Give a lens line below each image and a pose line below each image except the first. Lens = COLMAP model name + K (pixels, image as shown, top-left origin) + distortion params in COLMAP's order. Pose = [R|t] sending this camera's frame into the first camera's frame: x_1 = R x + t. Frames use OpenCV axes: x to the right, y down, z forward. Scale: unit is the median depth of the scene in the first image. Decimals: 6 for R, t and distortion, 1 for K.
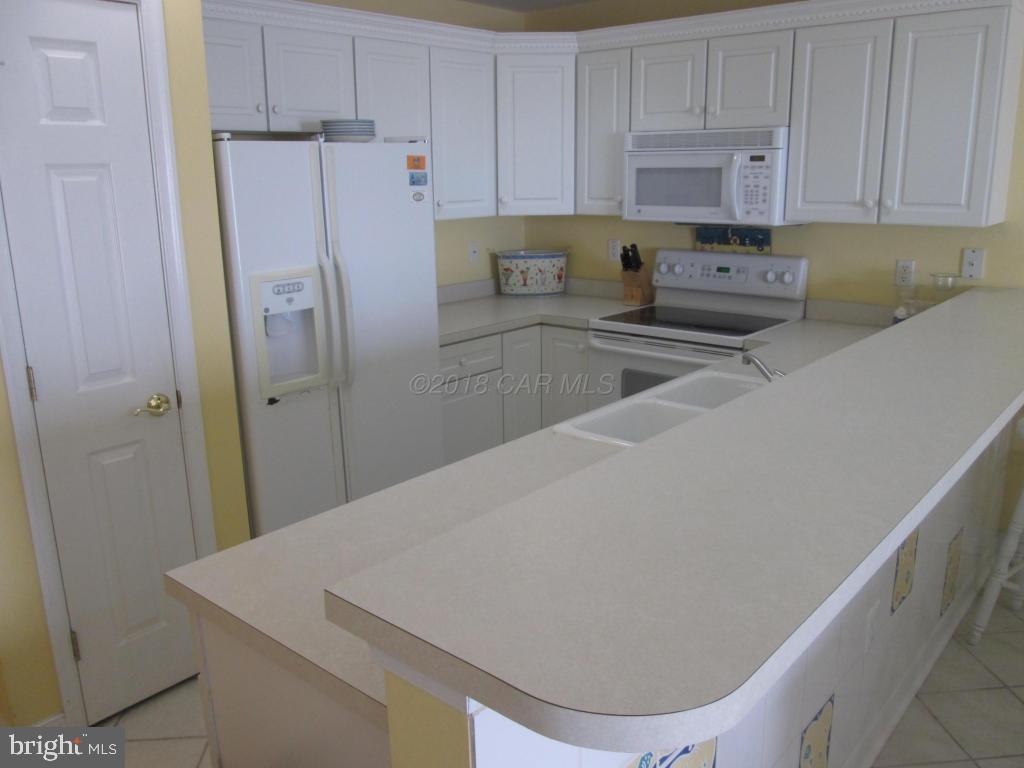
lens RADIAL K [[834.4, 0, 509.8], [0, 834.4, 384.6], [0, 0, 1]] dist [-0.062985, 0.036789]
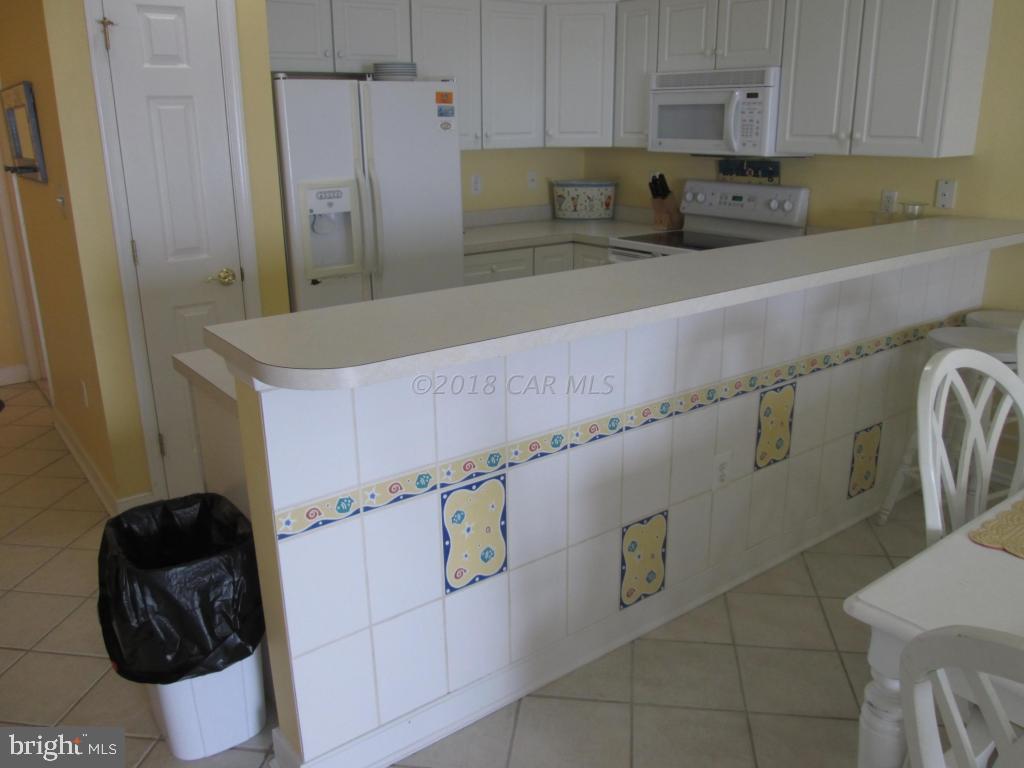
lens RADIAL K [[834.4, 0, 509.9], [0, 834.4, 383.3], [0, 0, 1]] dist [-0.062985, 0.036789]
pose [[0.977760, 0.068977, -0.198058, 0.245478], [-0.057031, 0.996228, 0.065403, 0.065507], [0.201822, -0.052653, 0.978006, -0.194452]]
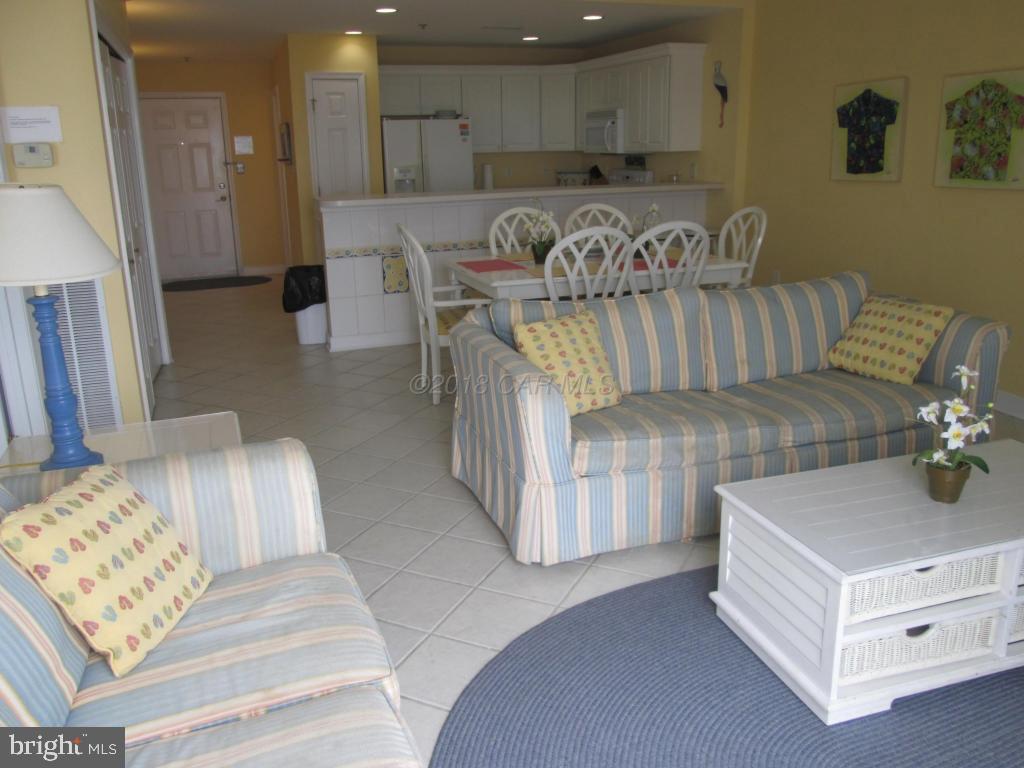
lens RADIAL K [[834.4, 0, 501.9], [0, 834.4, 381.1], [0, 0, 1]] dist [-0.062985, 0.036789]
pose [[0.862613, 0.138567, -0.486516, 1.315334], [-0.118912, 0.990347, 0.071230, 0.310574], [0.491689, -0.003592, 0.870763, -1.161937]]
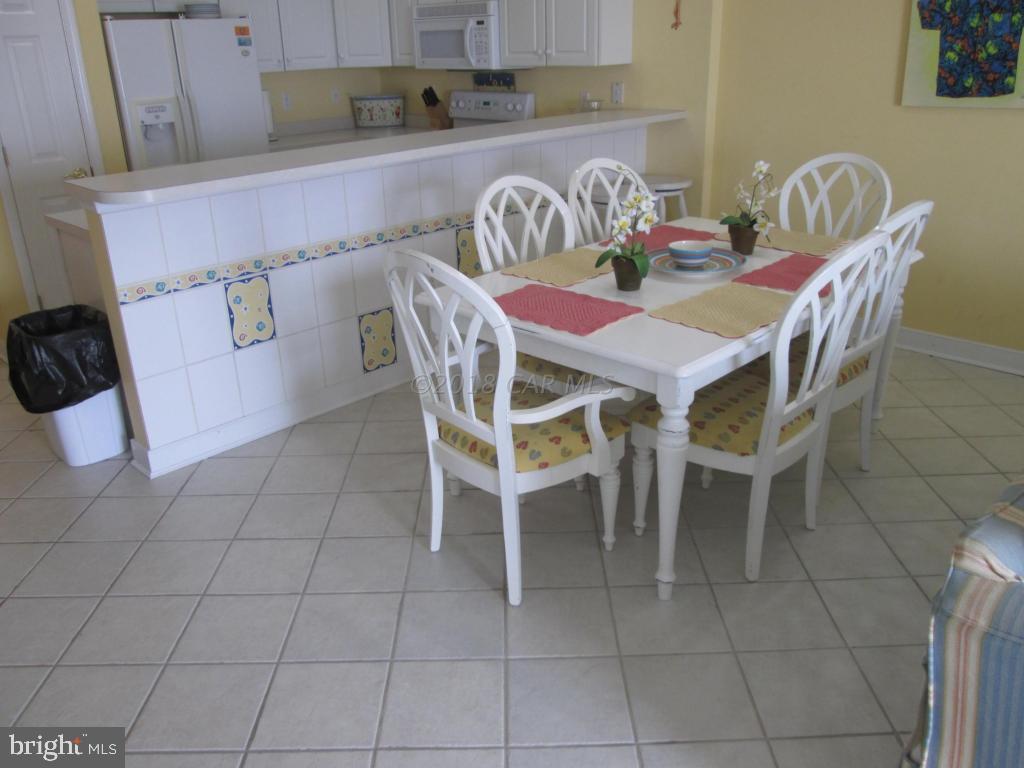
lens RADIAL K [[834.4, 0, 504.3], [0, 834.4, 382.6], [0, 0, 1]] dist [-0.062985, 0.036789]
pose [[0.997193, 0.018487, -0.072560, 0.500208], [-0.007772, 0.989362, 0.145266, 0.162530], [0.074473, -0.144294, 0.986728, -0.600014]]
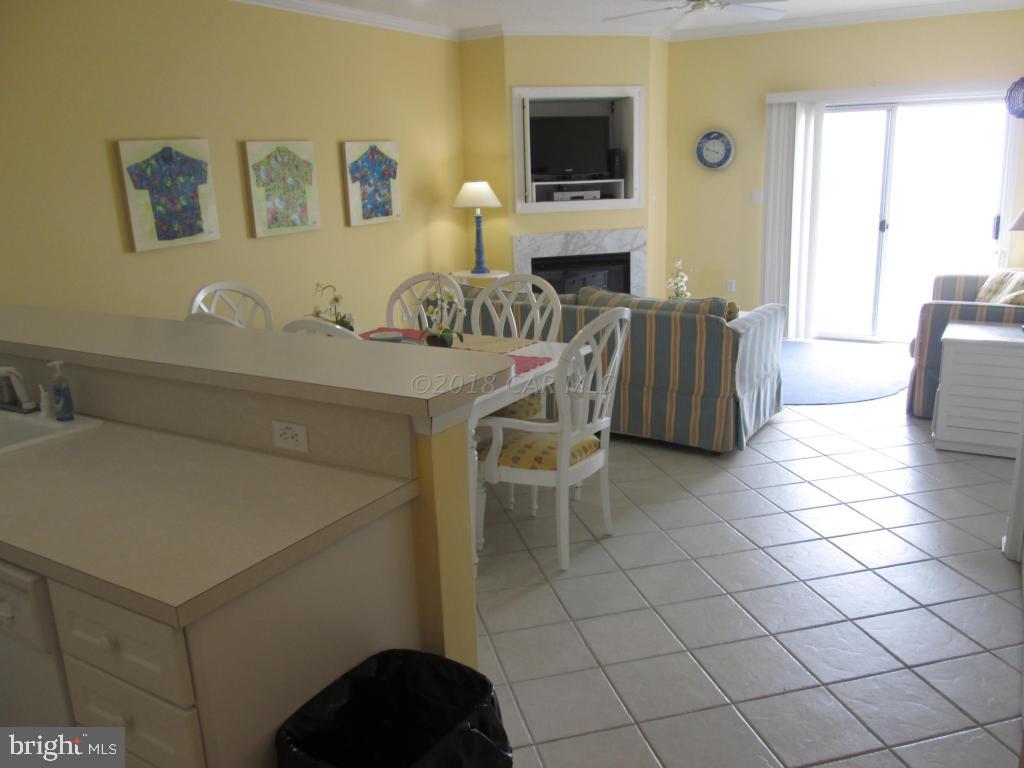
lens RADIAL K [[834.4, 0, 510.0], [0, 834.4, 376.3], [0, 0, 1]] dist [-0.062985, 0.036789]
pose [[-0.157456, -0.227705, 0.960915, -0.557069], [0.268852, 0.926414, 0.263584, -0.078894], [-0.950224, 0.299847, -0.084650, 0.289743]]
